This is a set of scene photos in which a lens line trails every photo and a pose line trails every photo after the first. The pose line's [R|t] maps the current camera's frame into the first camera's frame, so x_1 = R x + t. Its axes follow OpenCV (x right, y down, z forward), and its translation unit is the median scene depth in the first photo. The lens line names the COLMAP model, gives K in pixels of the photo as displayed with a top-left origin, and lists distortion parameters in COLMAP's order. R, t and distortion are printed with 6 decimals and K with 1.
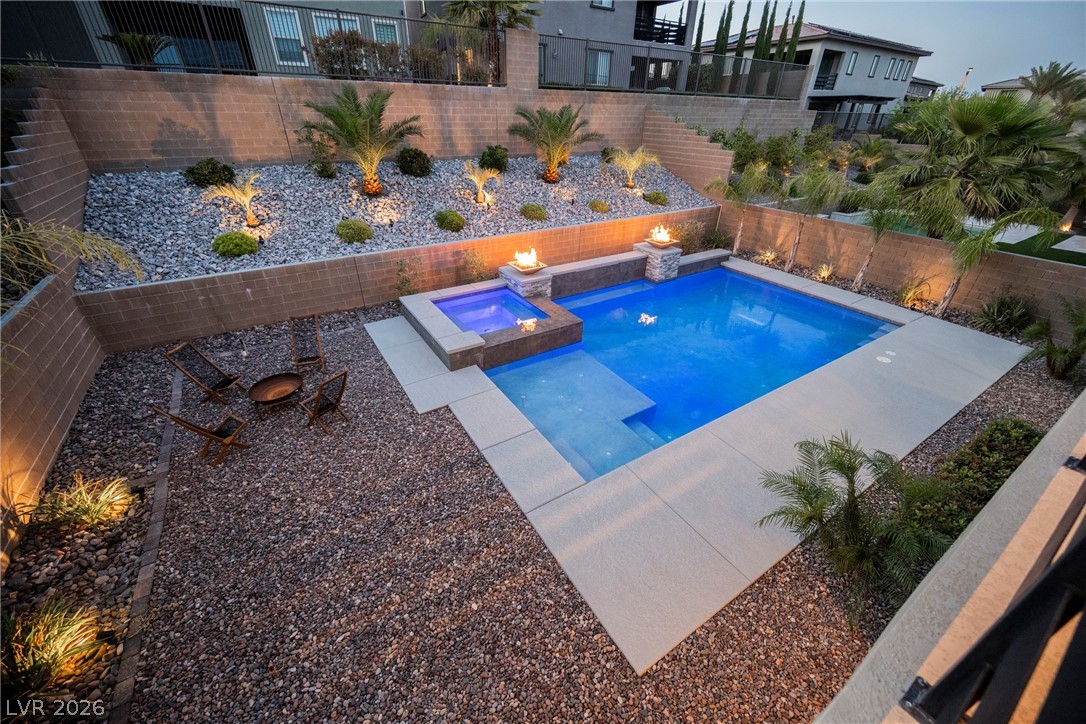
lens RADIAL K [[424.6, 0, 543.0], [0, 424.6, 362.0], [0, 0, 1]] dist [-0.001300, -0.000241]
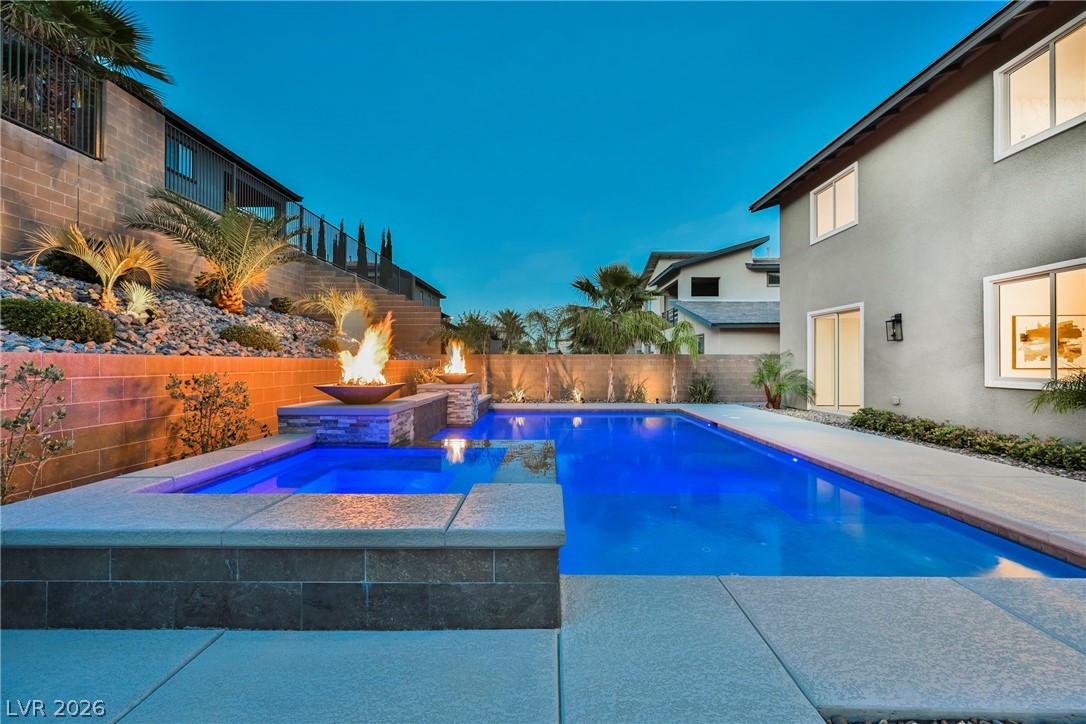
lens RADIAL K [[425.7, 0, 547.7], [0, 425.7, 361.9], [0, 0, 1]] dist [-0.000678, -0.000091]
pose [[0.542394, -0.008597, 0.840080, -0.246446], [0.429281, 0.862388, -0.268338, -0.027686], [-0.722168, 0.506175, 0.471444, 0.464994]]
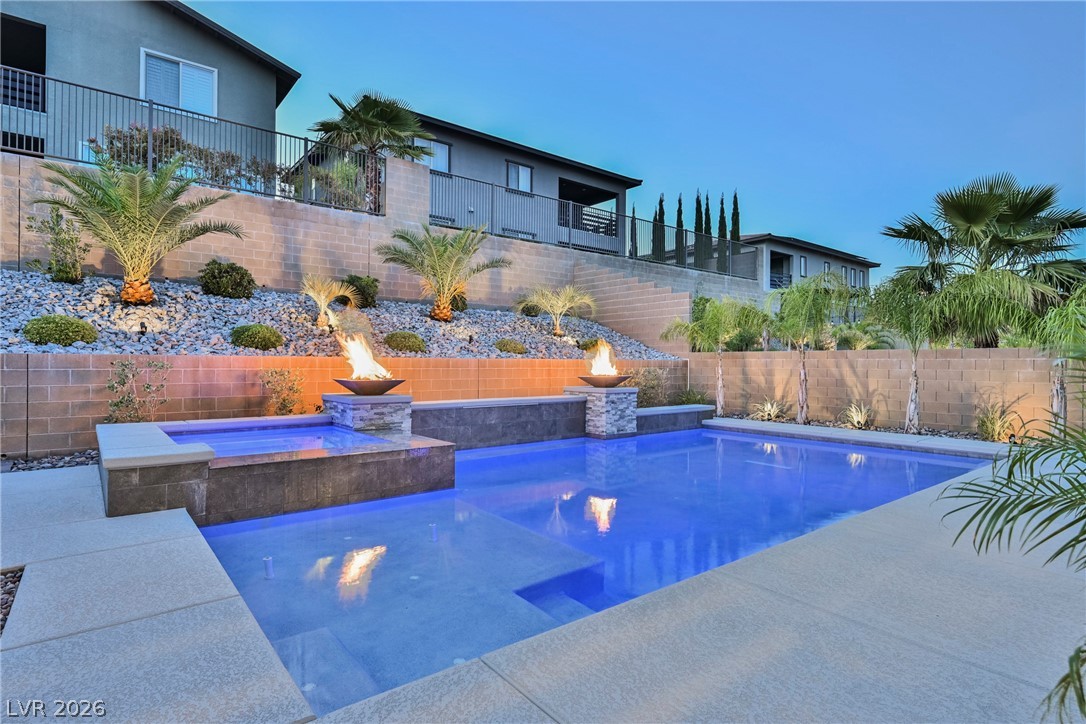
lens RADIAL K [[571.8, 0, 544.4], [0, 571.8, 360.3], [0, 0, 1]] dist [-0.001307, 0.000150]
pose [[0.993567, -0.006617, 0.113055, 0.083132], [0.063281, 0.860338, -0.505781, 0.114470], [-0.093918, 0.509681, 0.855222, 0.232537]]
